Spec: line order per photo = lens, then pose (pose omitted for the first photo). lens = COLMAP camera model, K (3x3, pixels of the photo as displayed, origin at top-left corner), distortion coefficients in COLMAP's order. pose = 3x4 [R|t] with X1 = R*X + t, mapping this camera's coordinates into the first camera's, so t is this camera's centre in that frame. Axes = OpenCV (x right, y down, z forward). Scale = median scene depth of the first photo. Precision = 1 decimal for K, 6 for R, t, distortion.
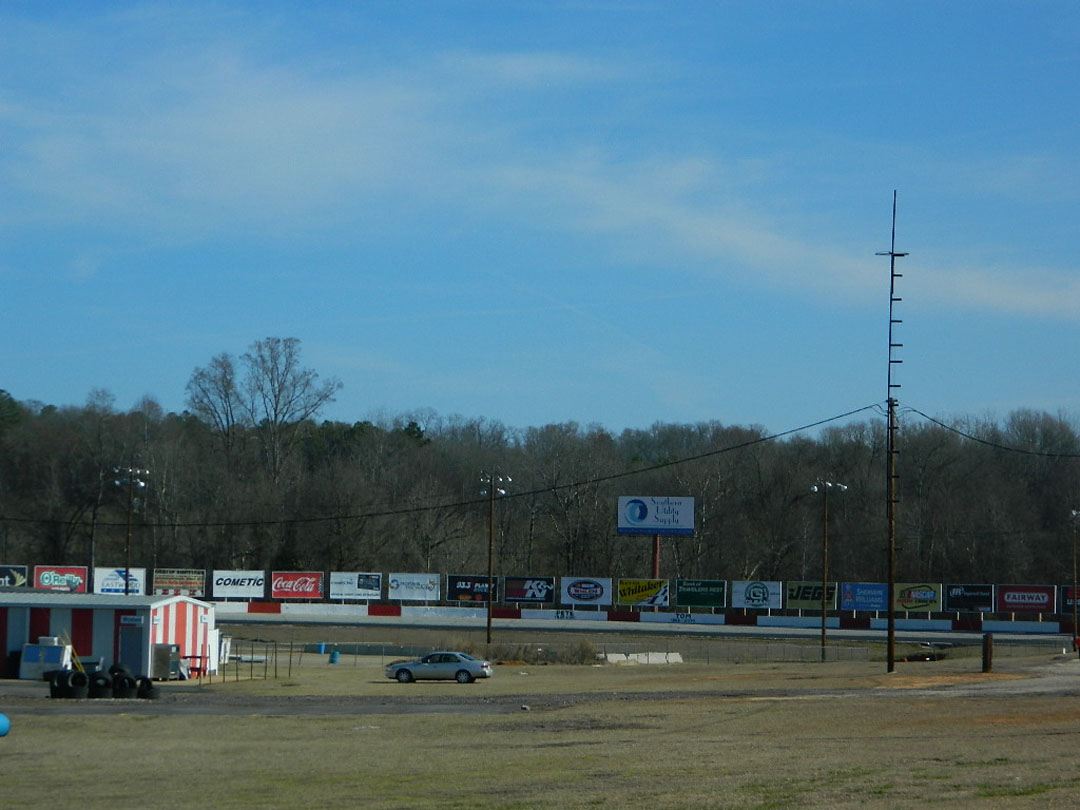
lens RADIAL K [[3241.2, 0, 540.0], [0, 3241.2, 405.0], [0, 0, 1]] dist [-0.146305, -0.226490]
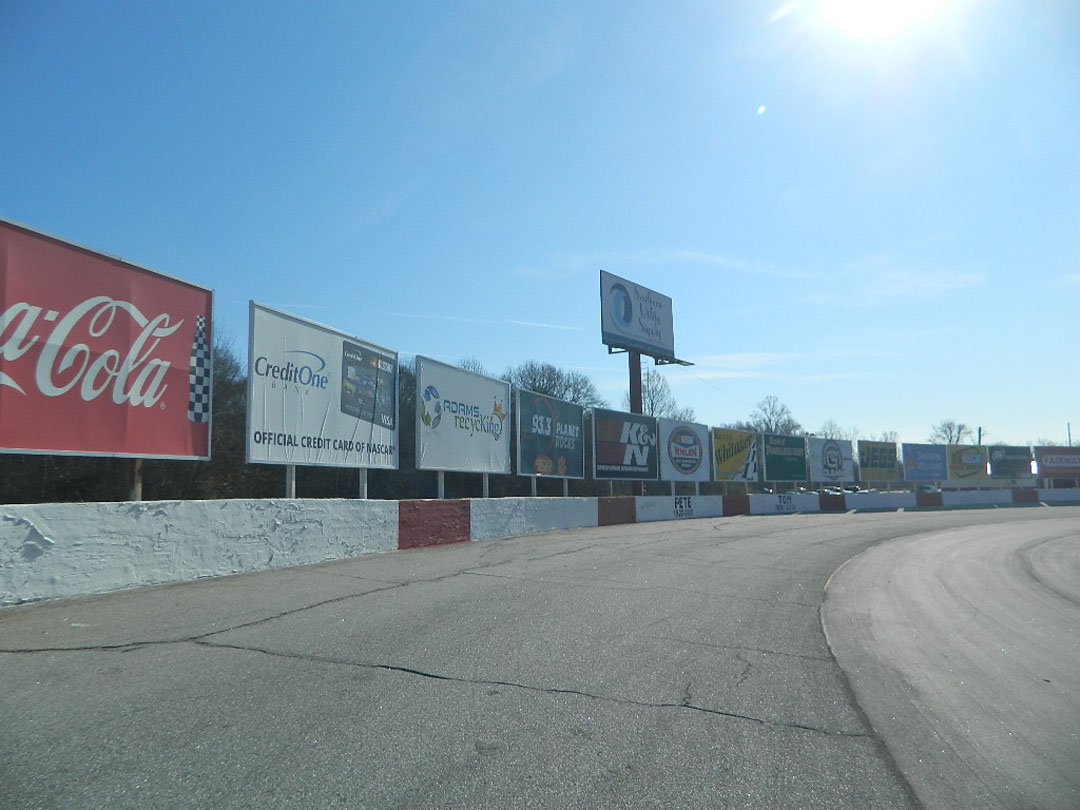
lens RADIAL K [[803.1, 0, 540.0], [0, 803.1, 405.0], [0, 0, 1]] dist [0.015943, -0.000590]
pose [[0.316875, 0.082349, 0.944886, -0.098136], [-0.023604, 0.996600, -0.078940, 0.060254], [-0.948174, 0.002711, 0.317741, 0.983239]]
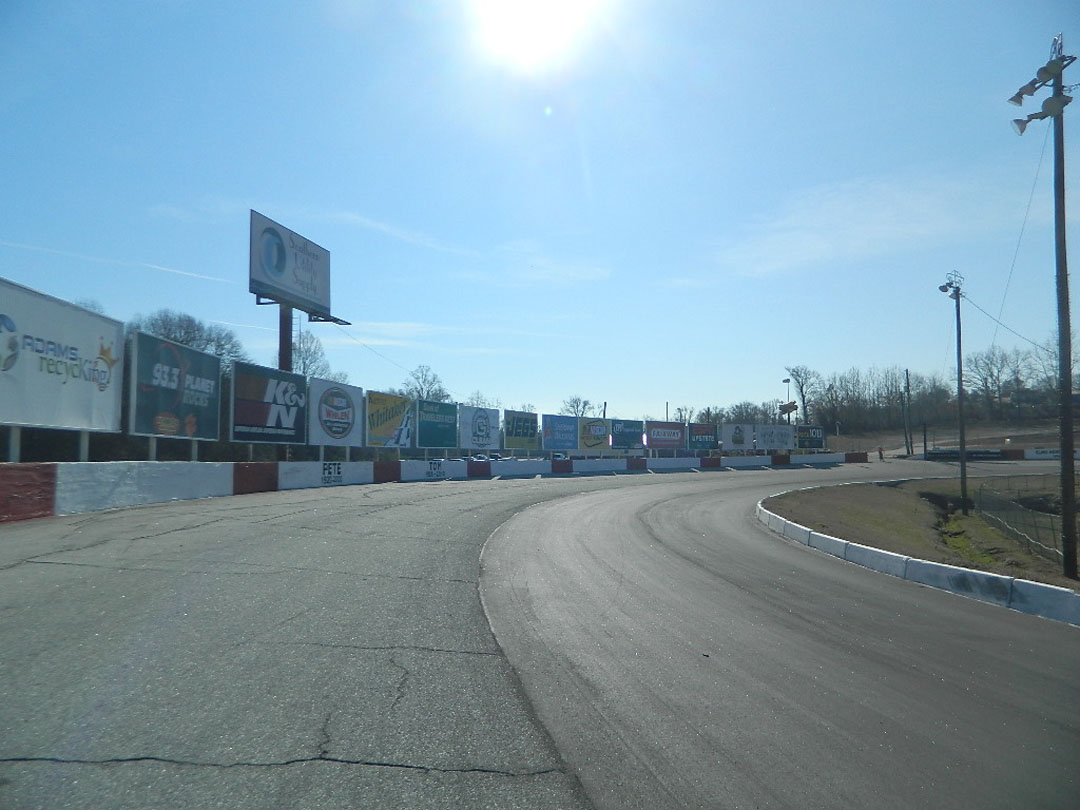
lens RADIAL K [[802.5, 0, 540.0], [0, 802.5, 405.0], [0, 0, 1]] dist [0.001666, -0.001675]
pose [[-0.104841, 0.046987, 0.993378, -0.092590], [-0.045073, 0.997632, -0.051945, 0.060408], [-0.993467, -0.050221, -0.102475, 0.984073]]
